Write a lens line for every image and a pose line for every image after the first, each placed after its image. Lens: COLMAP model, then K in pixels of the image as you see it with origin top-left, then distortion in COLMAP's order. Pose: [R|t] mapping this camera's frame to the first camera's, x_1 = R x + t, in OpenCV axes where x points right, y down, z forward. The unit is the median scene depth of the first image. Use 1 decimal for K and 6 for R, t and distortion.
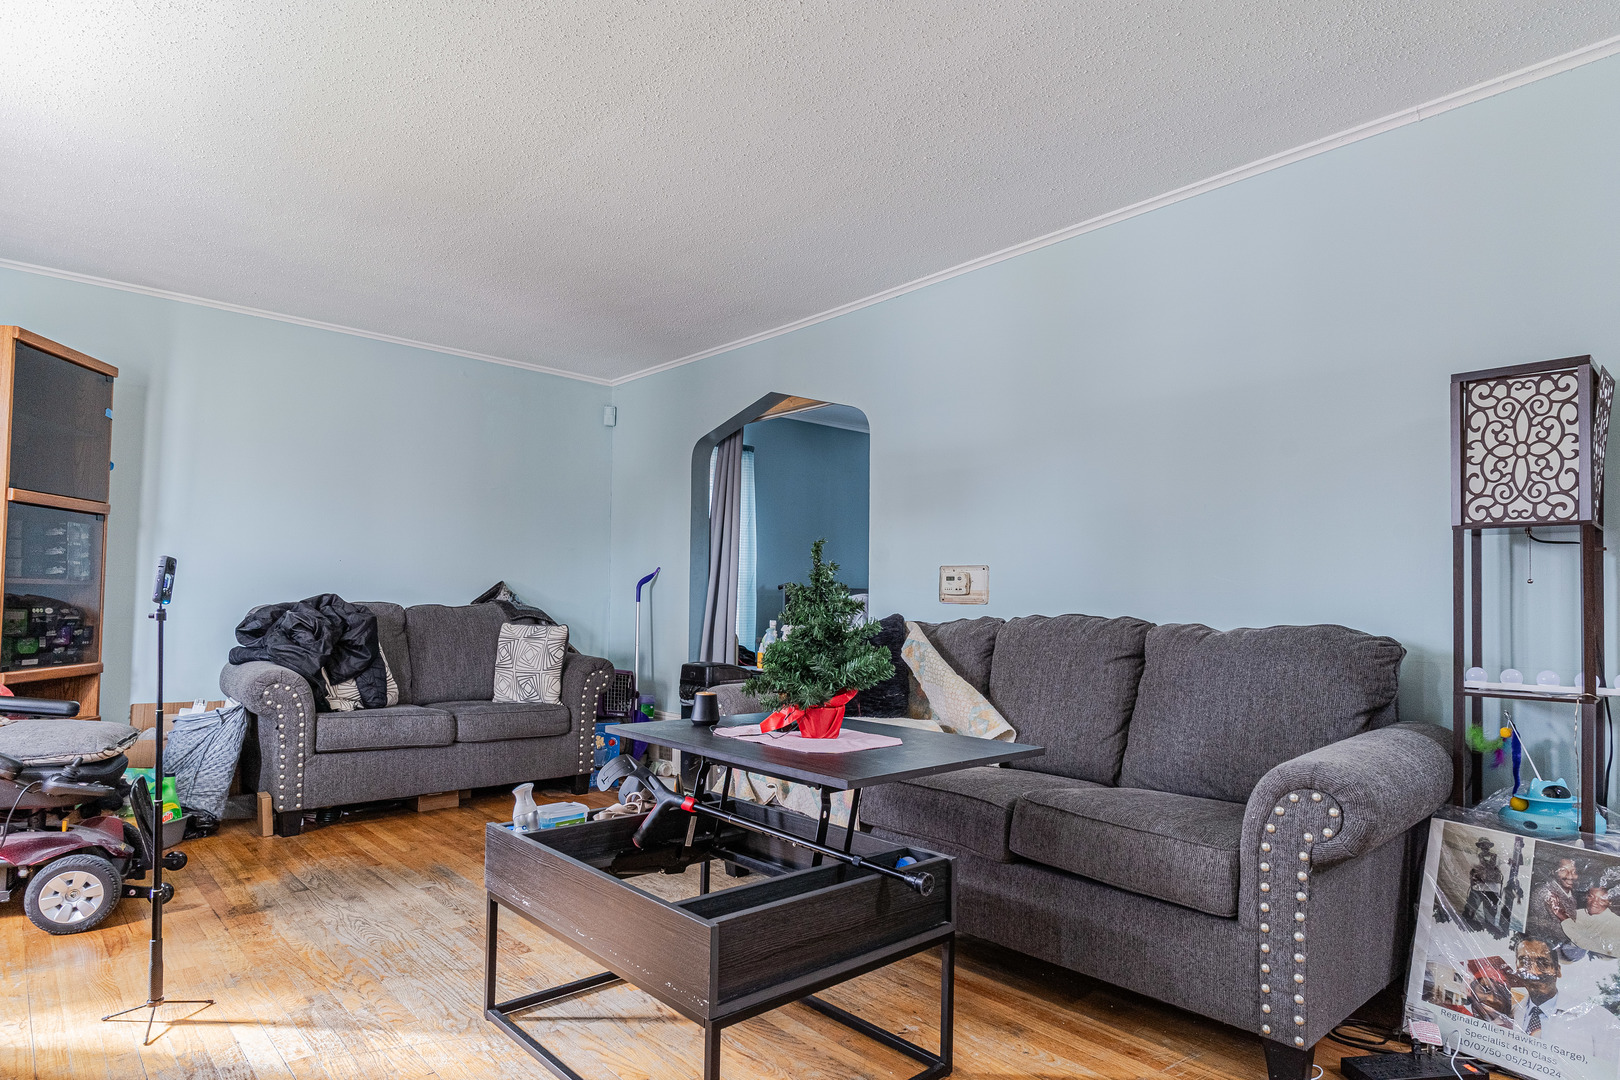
lens RADIAL K [[893.0, 0, 810.0], [0, 893.0, 540.0], [0, 0, 1]] dist [0.002116, 0.001848]
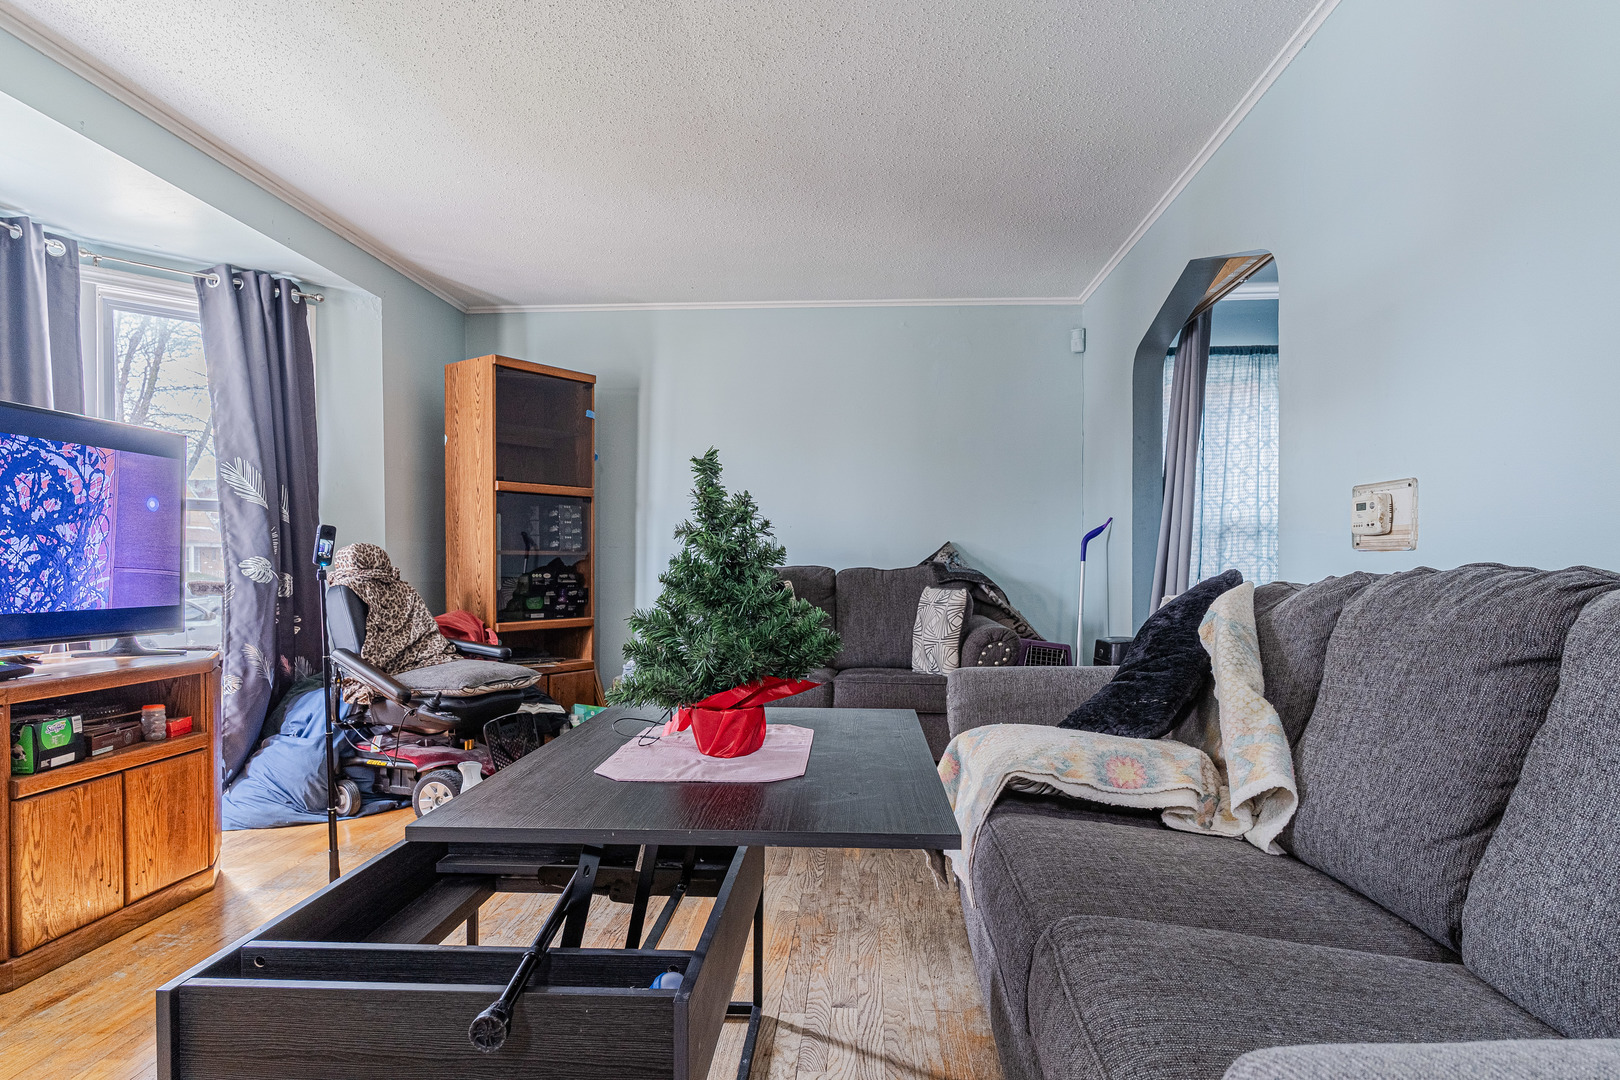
lens RADIAL K [[906.5, 0, 814.0], [0, 906.5, 558.6], [0, 0, 1]] dist [0.001017, 0.000825]
pose [[0.710550, -0.021414, -0.703320, 0.310902], [0.062088, 0.997546, 0.032354, 0.035416], [0.700902, -0.066657, 0.710136, 0.342114]]
